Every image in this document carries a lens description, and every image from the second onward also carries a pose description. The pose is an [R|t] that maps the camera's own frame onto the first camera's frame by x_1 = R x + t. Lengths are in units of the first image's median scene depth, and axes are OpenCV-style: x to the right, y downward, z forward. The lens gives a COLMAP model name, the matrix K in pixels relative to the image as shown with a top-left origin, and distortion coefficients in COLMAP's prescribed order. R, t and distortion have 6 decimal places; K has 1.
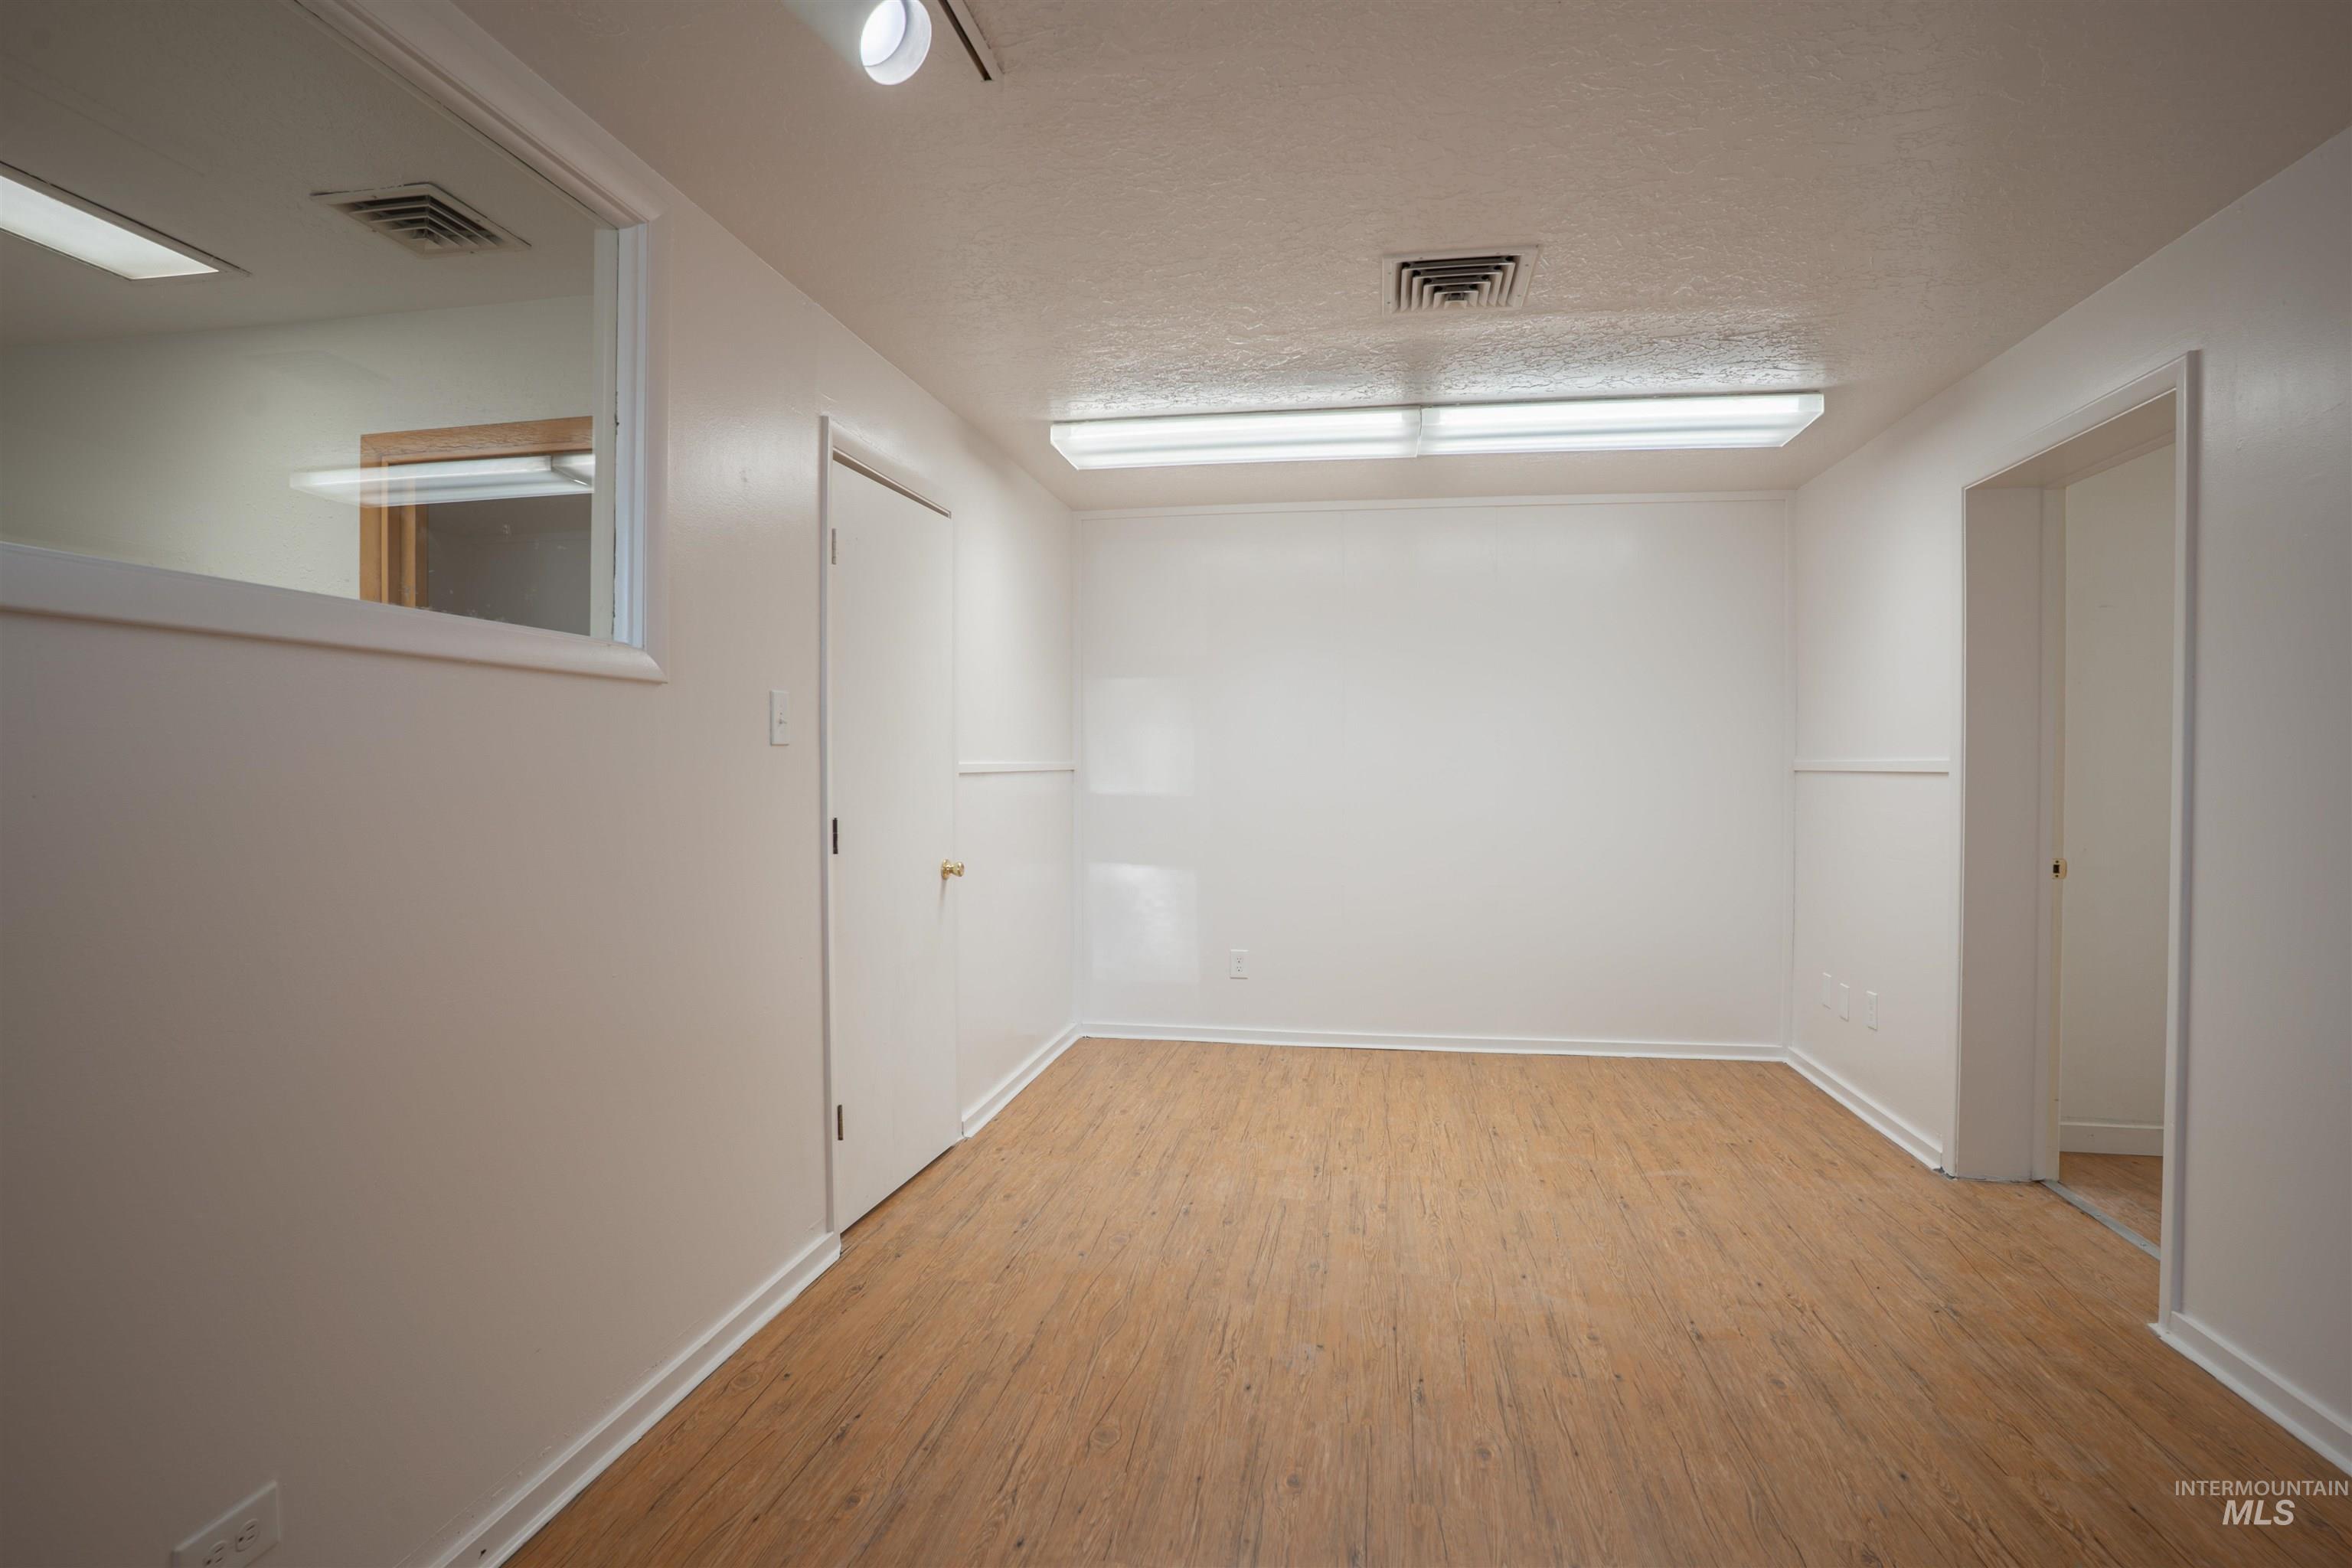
lens RADIAL K [[1154.7, 0, 1179.0], [0, 1154.7, 775.4], [0, 0, 1]] dist [0.001511, 0.002906]
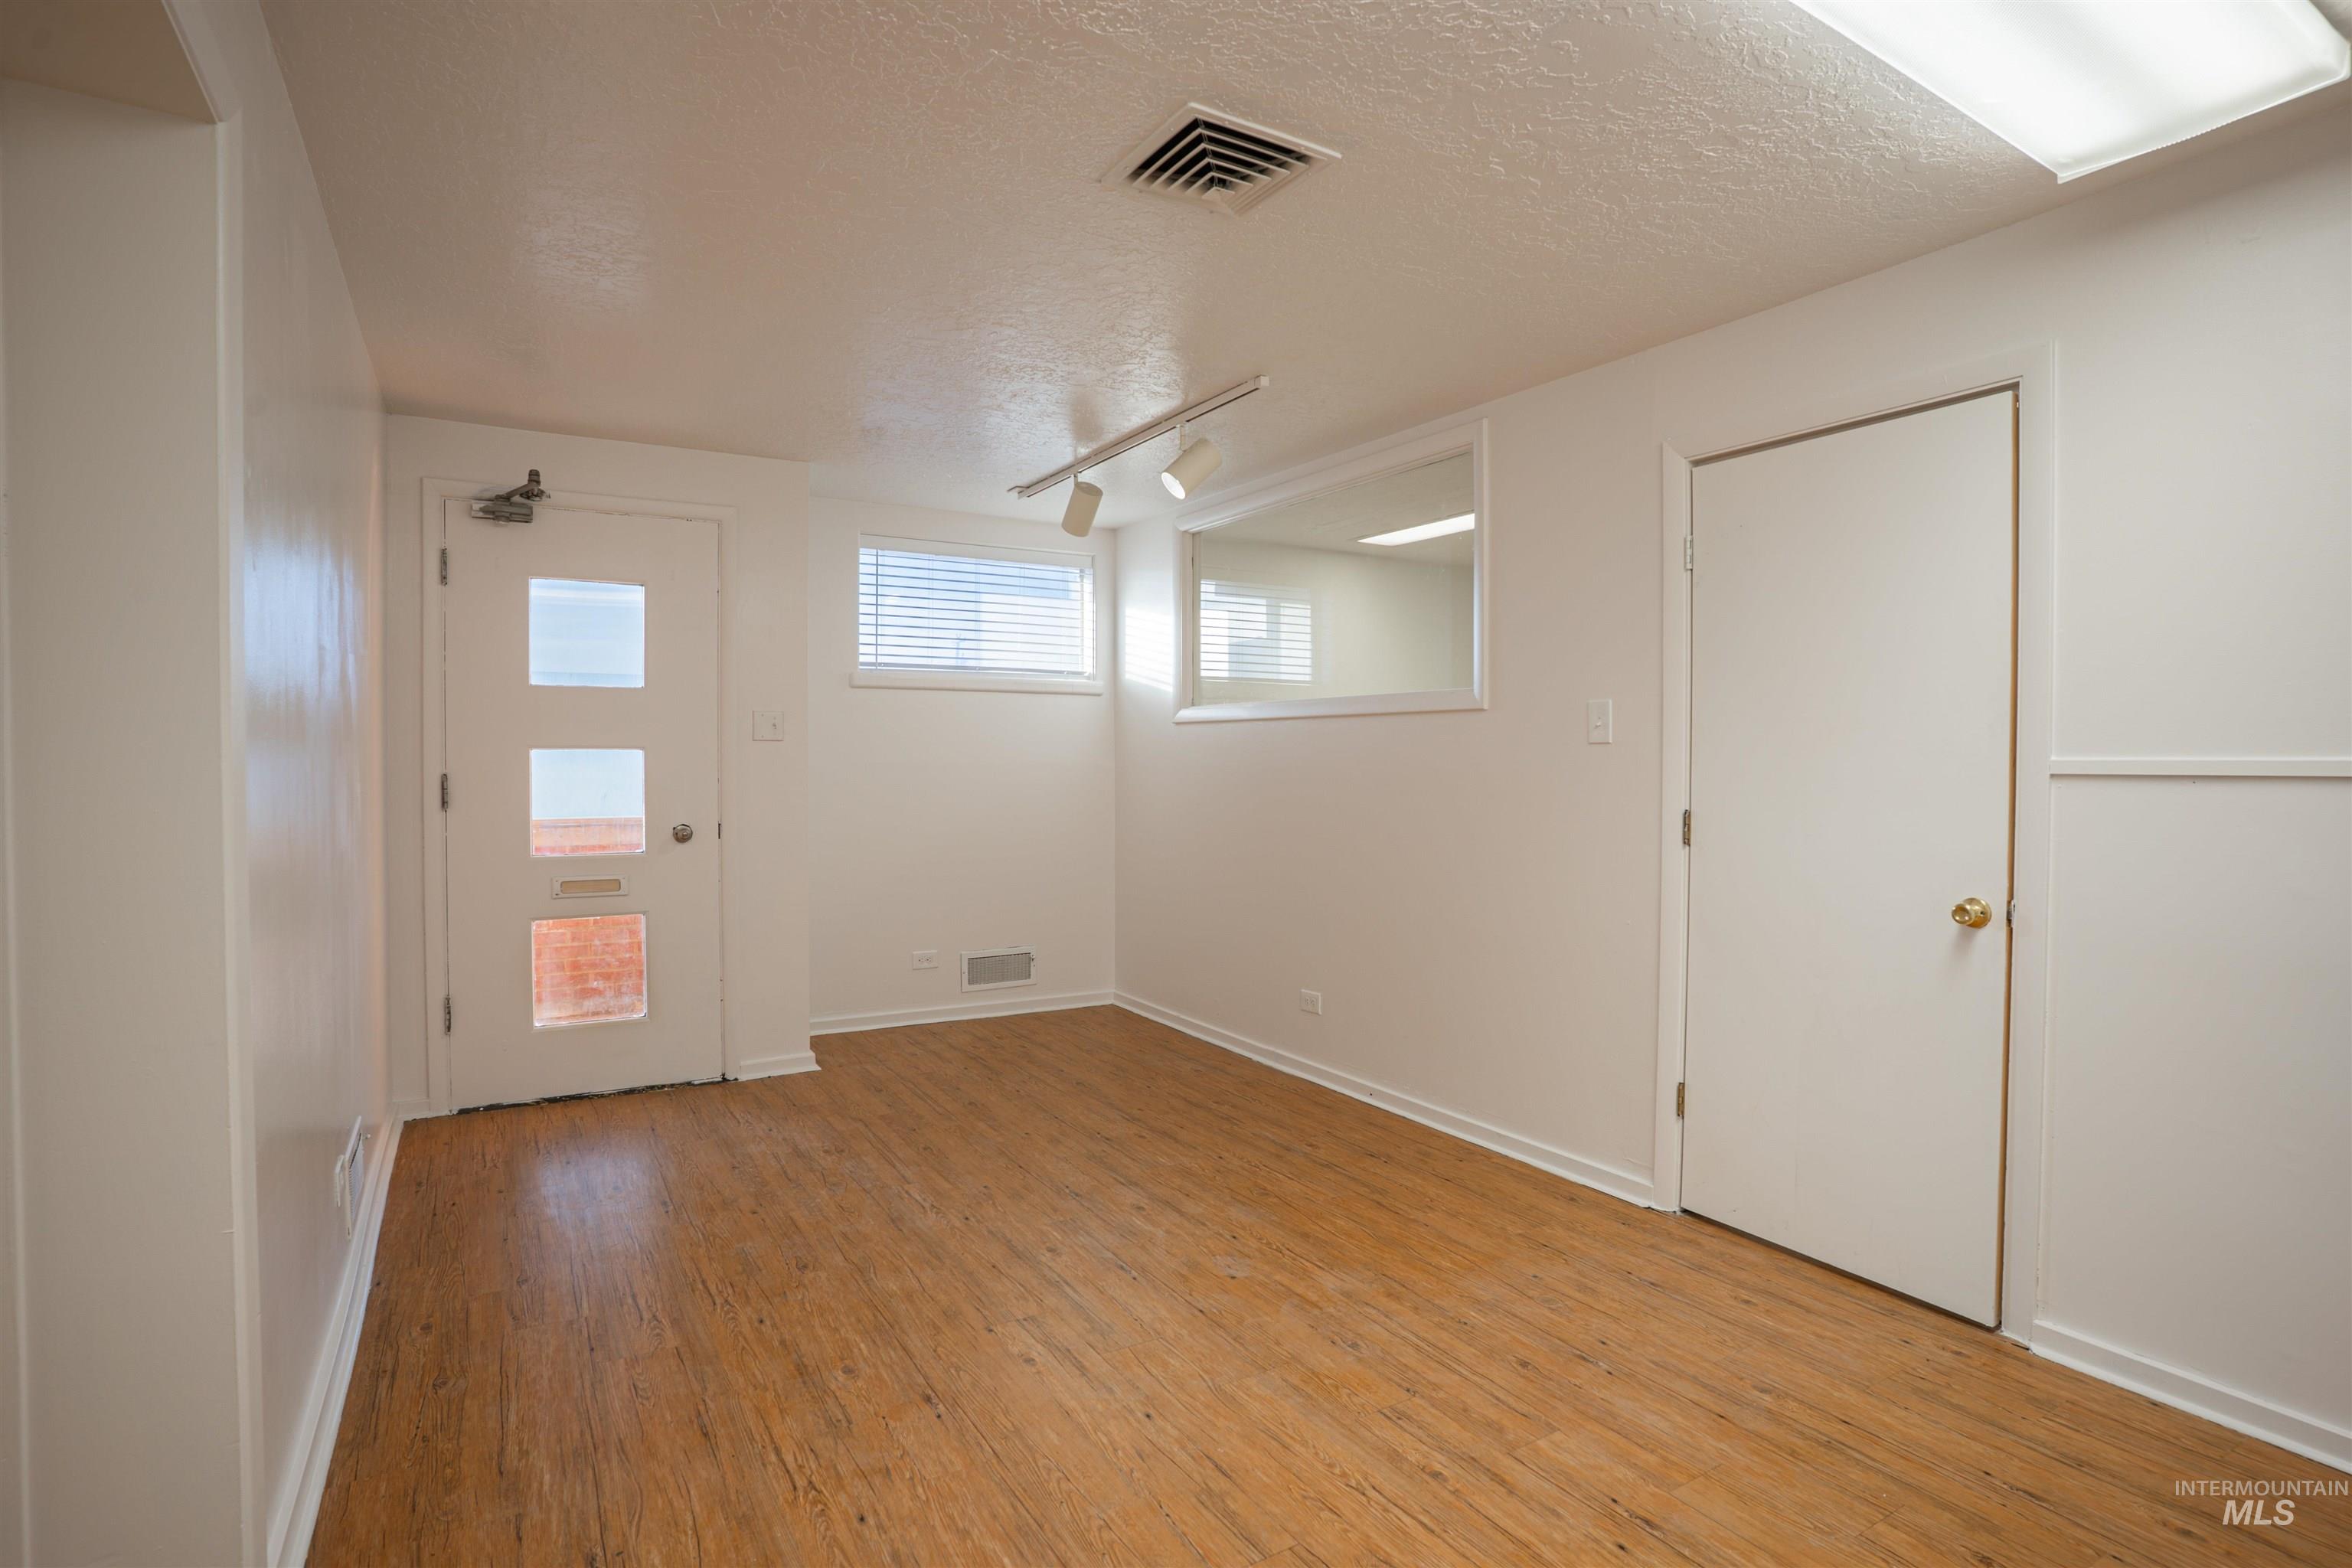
lens RADIAL K [[1154.7, 0, 1177.0], [0, 1154.7, 782.1], [0, 0, 1]] dist [0.001511, 0.002906]
pose [[-0.752128, 0.003045, -0.659010, 0.845142], [-0.010156, 0.999817, 0.016212, 0.001533], [0.658939, 0.018887, -0.751959, 1.695987]]
